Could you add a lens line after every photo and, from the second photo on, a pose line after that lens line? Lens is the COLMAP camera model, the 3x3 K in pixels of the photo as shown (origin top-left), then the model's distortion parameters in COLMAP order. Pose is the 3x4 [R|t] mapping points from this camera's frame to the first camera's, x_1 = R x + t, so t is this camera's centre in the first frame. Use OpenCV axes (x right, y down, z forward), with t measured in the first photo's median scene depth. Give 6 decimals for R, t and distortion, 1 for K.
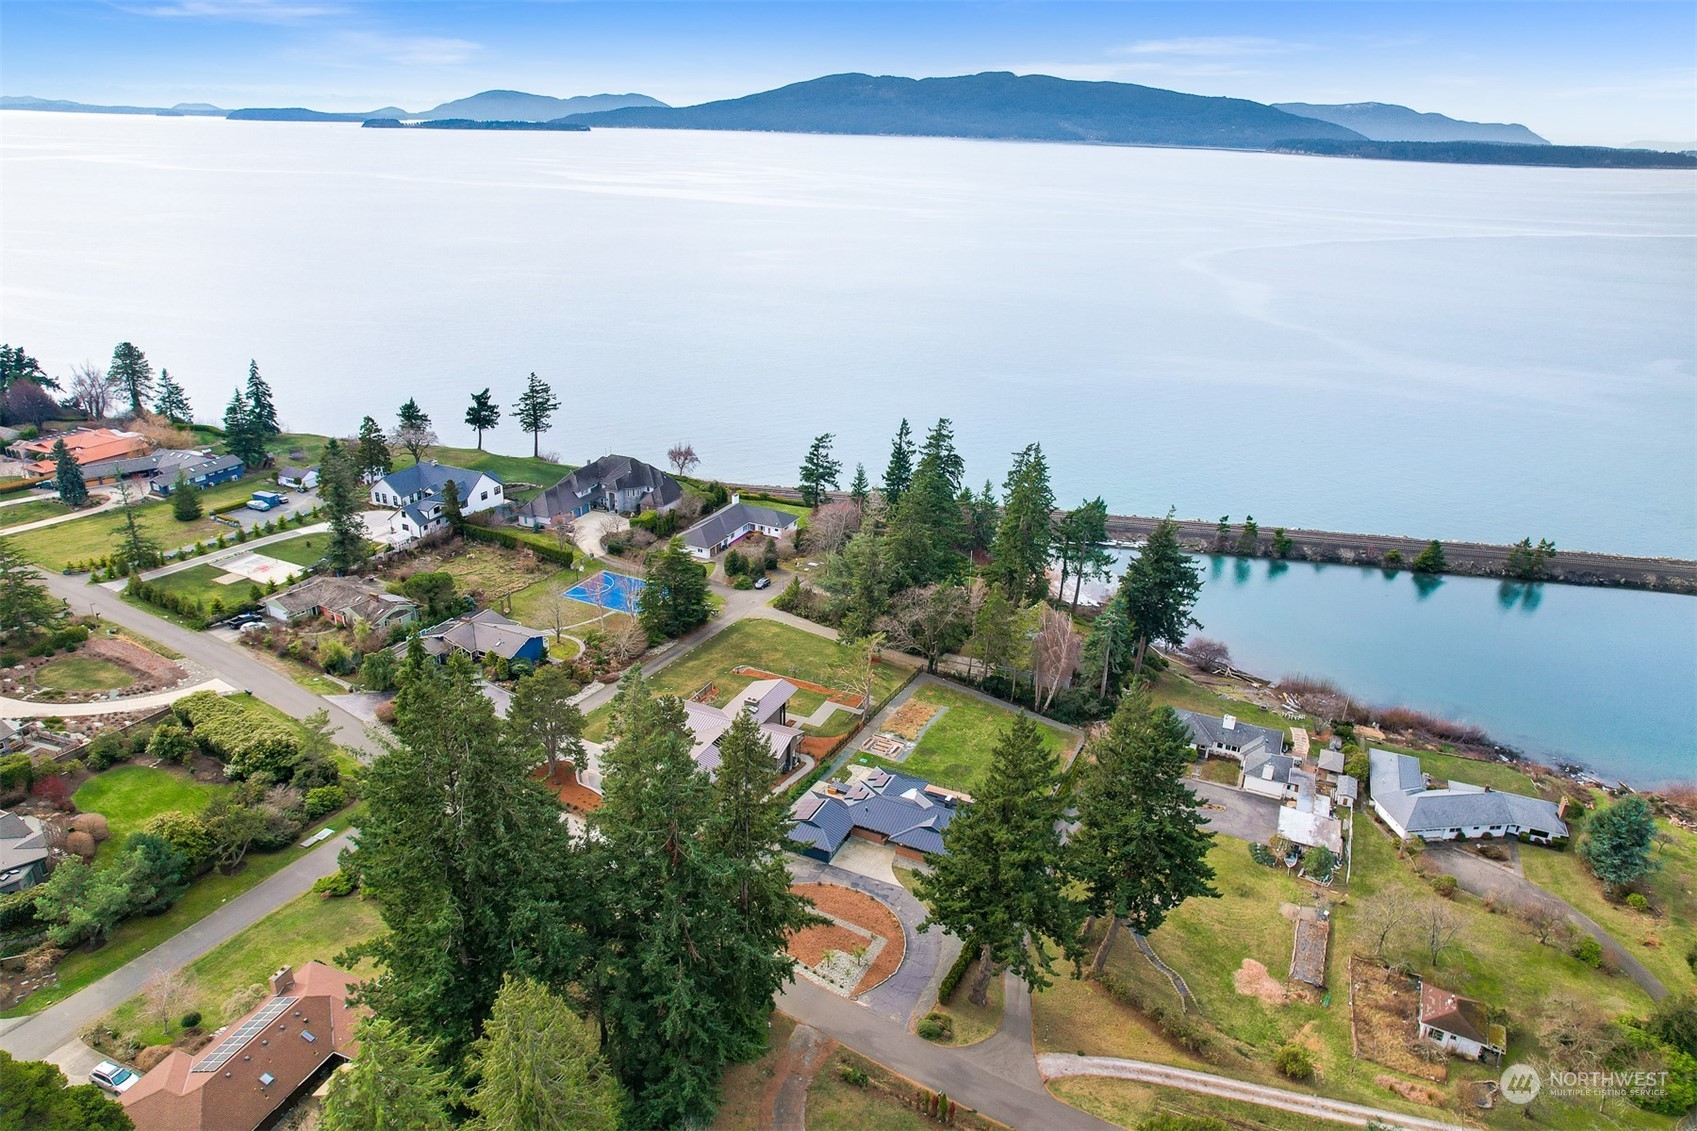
lens RADIAL K [[1100.3, 0, 848.5], [0, 1100.3, 565.5], [0, 0, 1]] dist [-0.002068, -0.000722]
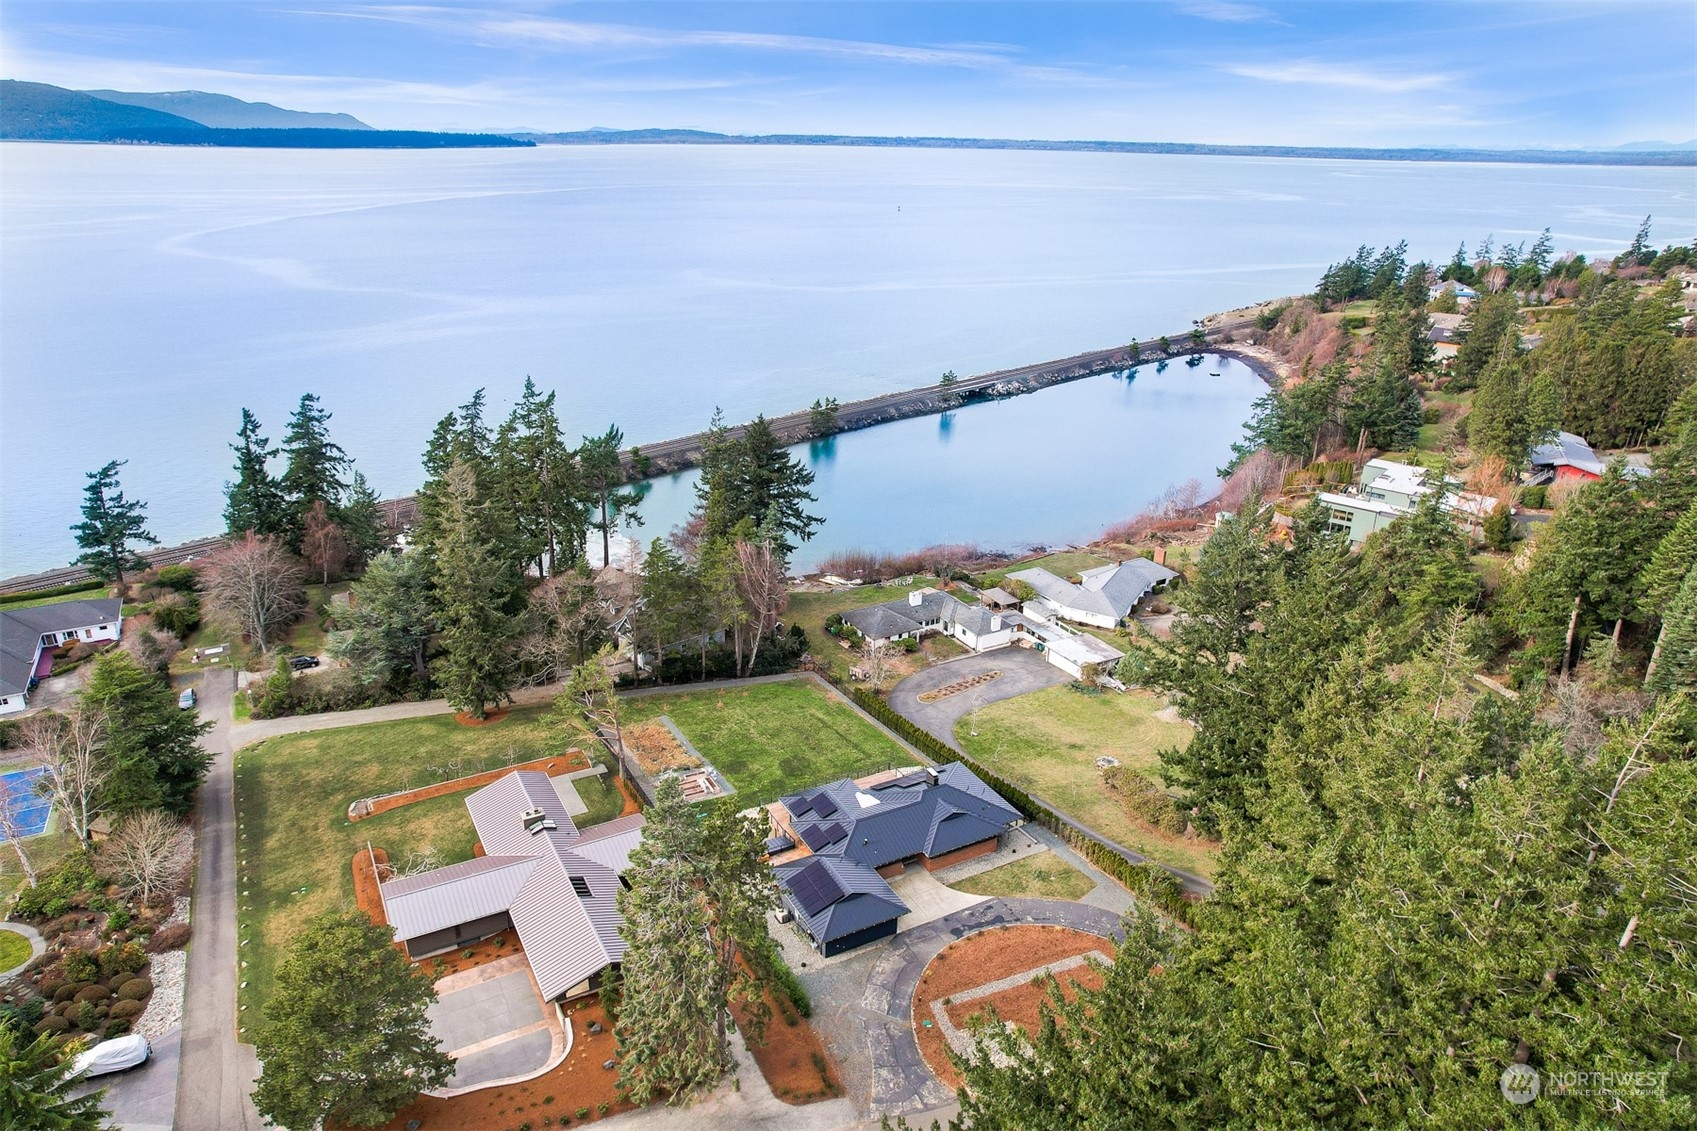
lens RADIAL K [[1079.7, 0, 843.8], [0, 1079.7, 617.8], [0, 0, 1]] dist [-0.089456, 0.085621]
pose [[0.596134, -0.348210, 0.723446, -0.243627], [0.303167, 0.931978, 0.198765, -0.029351], [-0.743448, 0.100835, 0.661149, 0.298326]]
